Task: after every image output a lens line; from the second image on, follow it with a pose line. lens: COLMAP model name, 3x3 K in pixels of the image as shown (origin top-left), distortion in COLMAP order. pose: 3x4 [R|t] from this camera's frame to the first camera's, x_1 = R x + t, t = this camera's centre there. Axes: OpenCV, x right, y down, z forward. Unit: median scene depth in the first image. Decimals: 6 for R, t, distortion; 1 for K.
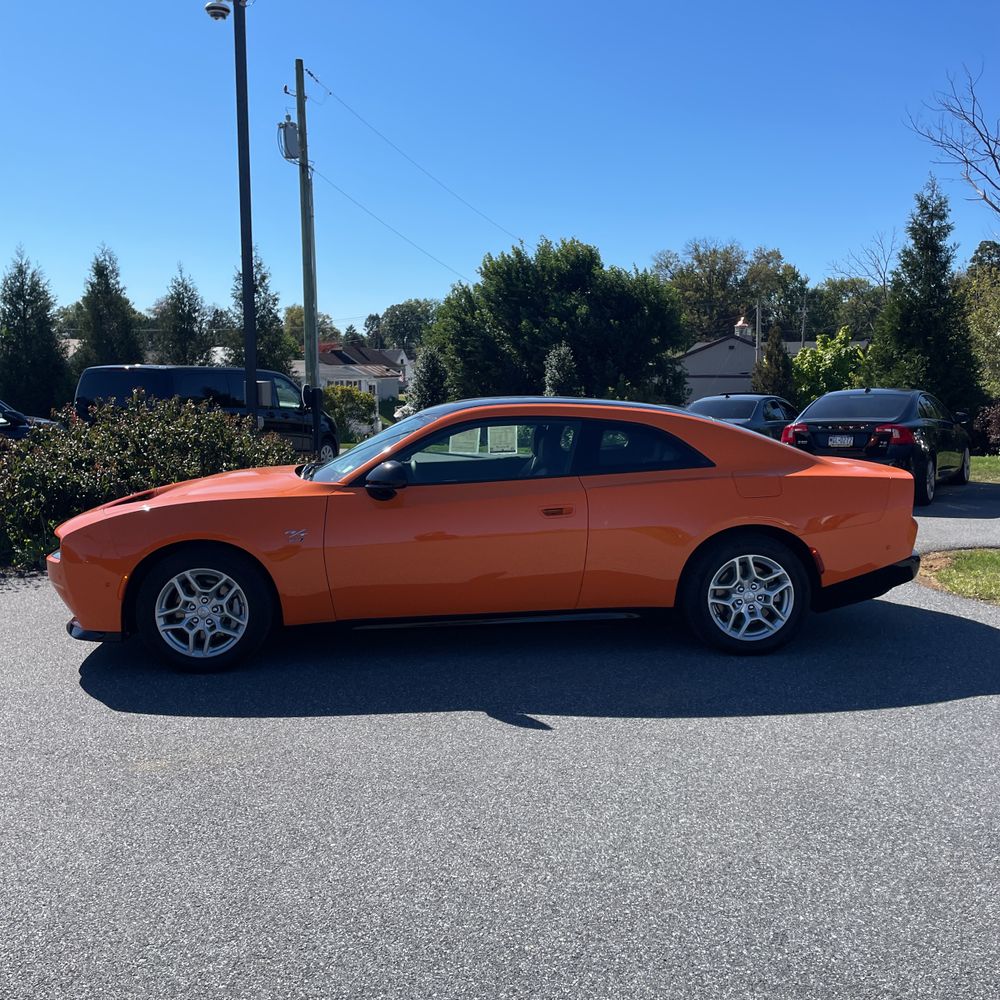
lens RADIAL K [[1035.0, 0, 500.0], [0, 1035.0, 500.0], [0, 0, 1]] dist [0.124830, -0.227436]
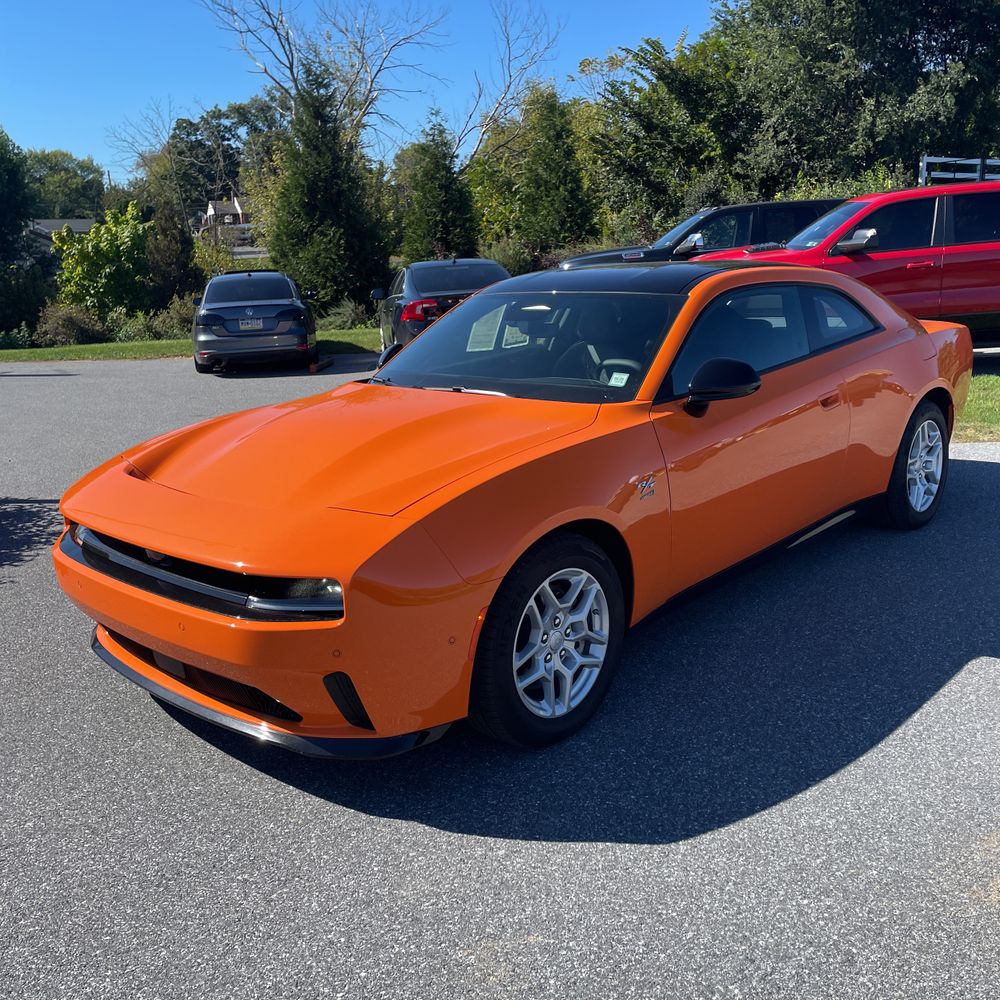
lens RADIAL K [[1013.9, 0, 516.6], [0, 1013.9, 502.6], [0, 0, 1]] dist [0.100093, -0.136144]
pose [[0.724760, -0.189729, 0.662364, -0.195312], [0.111305, 0.980953, 0.159195, -0.019234], [-0.679951, -0.041654, 0.732073, 0.171217]]
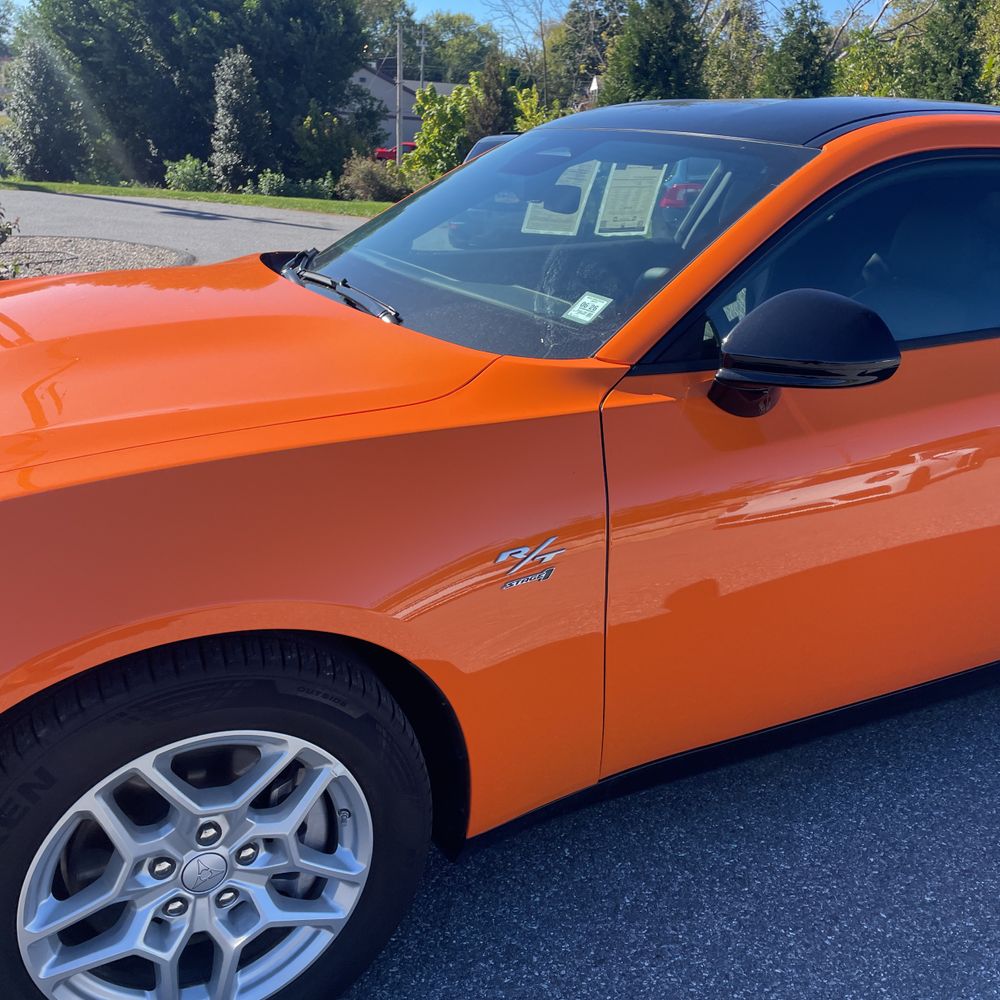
lens RADIAL K [[1013.9, 0, 516.6], [0, 1013.9, 502.6], [0, 0, 1]] dist [0.100093, -0.136144]
pose [[0.919144, -0.084569, 0.384736, -0.088162], [-0.010540, 0.971054, 0.238628, -0.013914], [-0.393780, -0.223389, 0.891647, 0.219007]]
